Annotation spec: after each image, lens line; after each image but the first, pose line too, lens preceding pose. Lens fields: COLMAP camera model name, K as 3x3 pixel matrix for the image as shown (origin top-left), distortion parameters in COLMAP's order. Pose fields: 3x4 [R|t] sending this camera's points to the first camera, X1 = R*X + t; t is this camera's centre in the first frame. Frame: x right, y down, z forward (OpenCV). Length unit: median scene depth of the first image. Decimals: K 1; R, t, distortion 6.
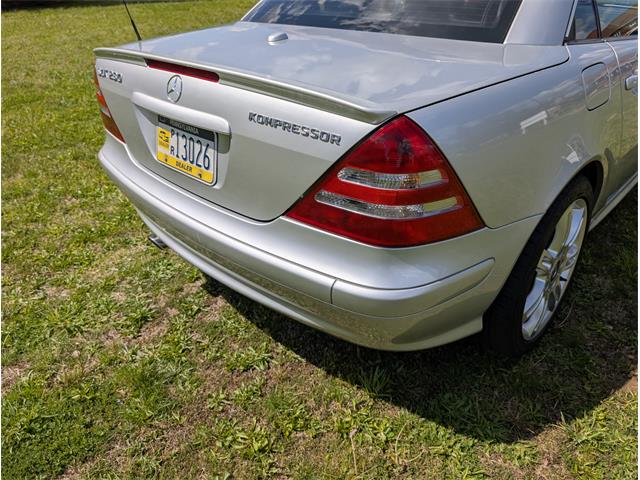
lens RADIAL K [[474.4, 0, 320.0], [0, 474.4, 240.0], [0, 0, 1]] dist [0.008144, -0.001891]
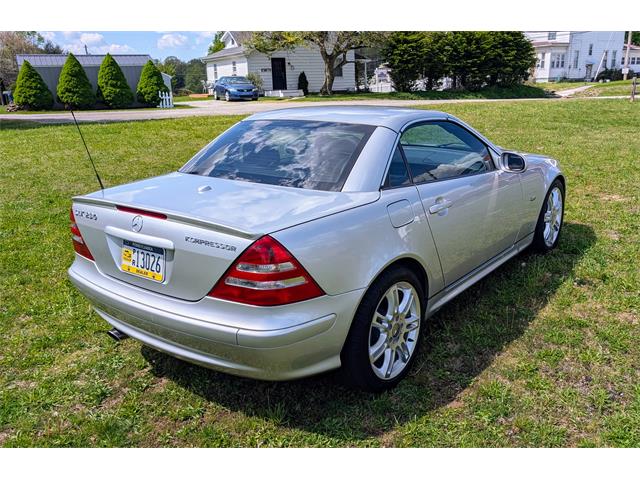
lens RADIAL K [[570.0, 0, 351.0], [0, 570.0, 265.3], [0, 0, 1]] dist [0.013563, -0.005264]
pose [[0.990335, -0.042962, 0.131874, 0.129841], [0.068834, 0.977701, -0.198401, 0.221789], [-0.120409, 0.205561, 0.971209, -0.822857]]
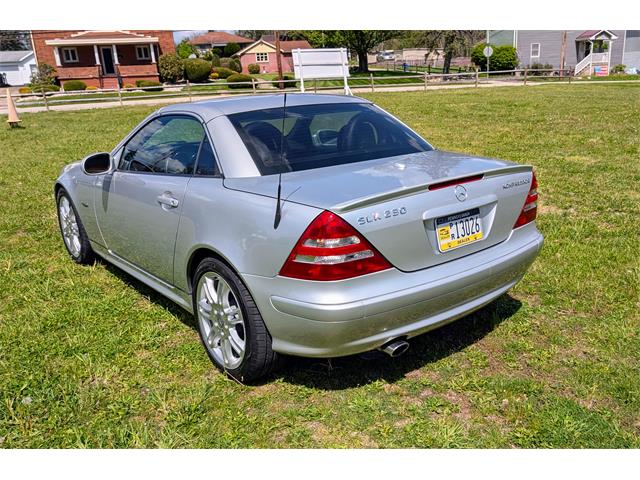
lens RADIAL K [[570.0, 0, 351.0], [0, 570.0, 265.3], [0, 0, 1]] dist [0.013563, -0.005264]
pose [[0.103046, -0.298289, 0.948897, -2.037641], [0.529501, 0.824022, 0.201533, -0.634438], [-0.842027, 0.481675, 0.242856, 0.857956]]
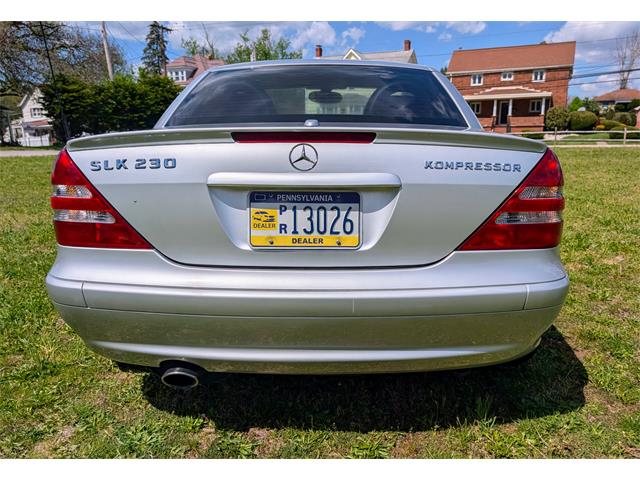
lens RADIAL K [[502.6, 0, 344.0], [0, 502.6, 267.1], [0, 0, 1]] dist [0.032862, -0.002824]
pose [[0.716666, -0.153814, 0.680243, -0.867325], [0.335163, 0.931318, -0.142523, 0.052241], [-0.611600, 0.330134, 0.718997, 0.263289]]
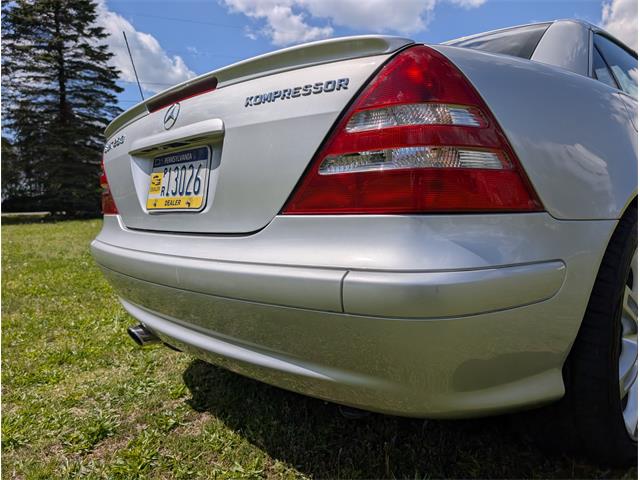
lens RADIAL K [[474.4, 0, 320.0], [0, 474.4, 240.0], [0, 0, 1]] dist [0.008144, -0.001891]
pose [[0.998990, -0.012447, -0.043180, 0.017560], [-0.006983, 0.906204, -0.422782, 0.259116], [0.044393, 0.422657, 0.905202, 0.246741]]
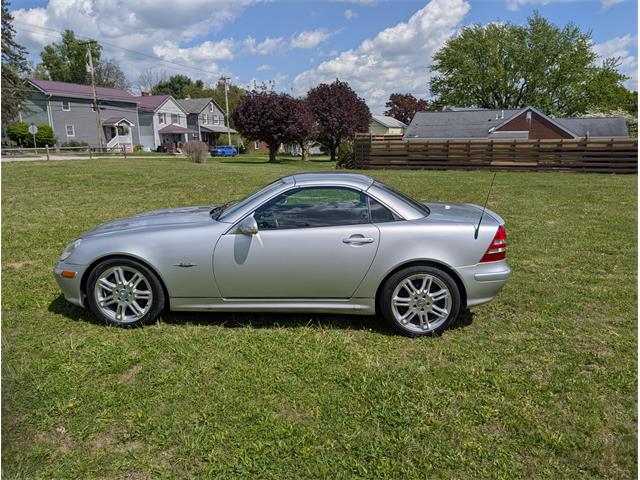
lens RADIAL K [[464.5, 0, 312.9], [0, 464.5, 234.3], [0, 0, 1]] dist [0.000865, -0.003486]
pose [[-0.660007, -0.124325, 0.740901, -1.843015], [0.389546, 0.786638, 0.479014, -2.157075], [-0.642374, 0.604768, -0.470757, 3.196790]]
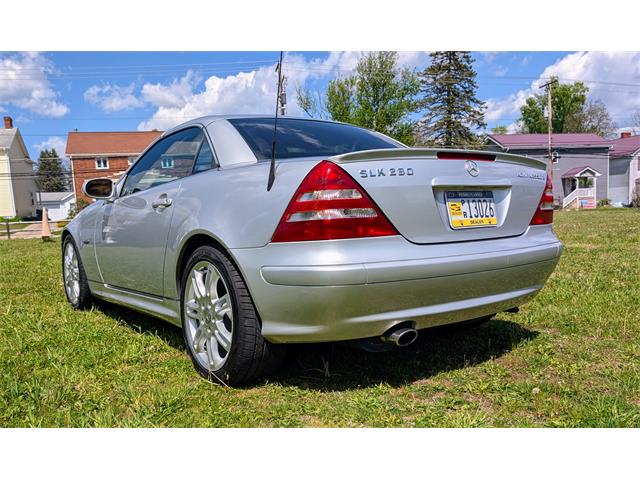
lens RADIAL K [[542.4, 0, 321.6], [0, 542.4, 286.7], [0, 0, 1]] dist [0.006531, -0.000419]
pose [[0.160273, -0.114606, 0.980397, -1.877718], [0.525000, 0.850993, 0.013653, -0.244982], [-0.835875, 0.512520, 0.196560, 1.118175]]
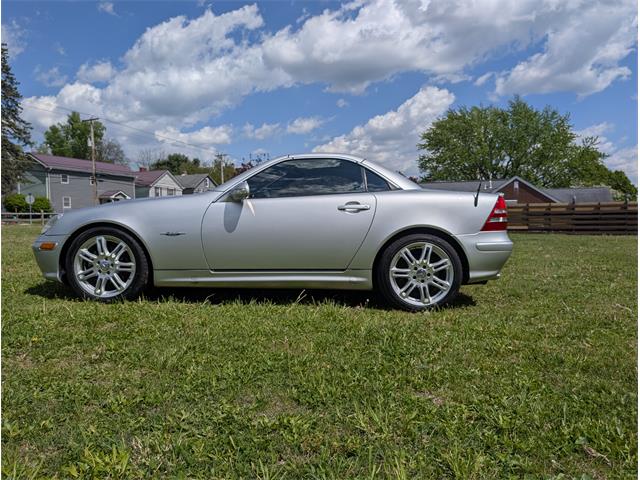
lens RADIAL K [[465.4, 0, 309.8], [0, 465.4, 238.4], [0, 0, 1]] dist [-0.002593, 0.002342]
pose [[-0.666724, -0.008489, 0.745256, -1.798354], [0.381544, 0.855084, 0.351078, -1.604196], [-0.640237, 0.518420, -0.566866, 3.492939]]
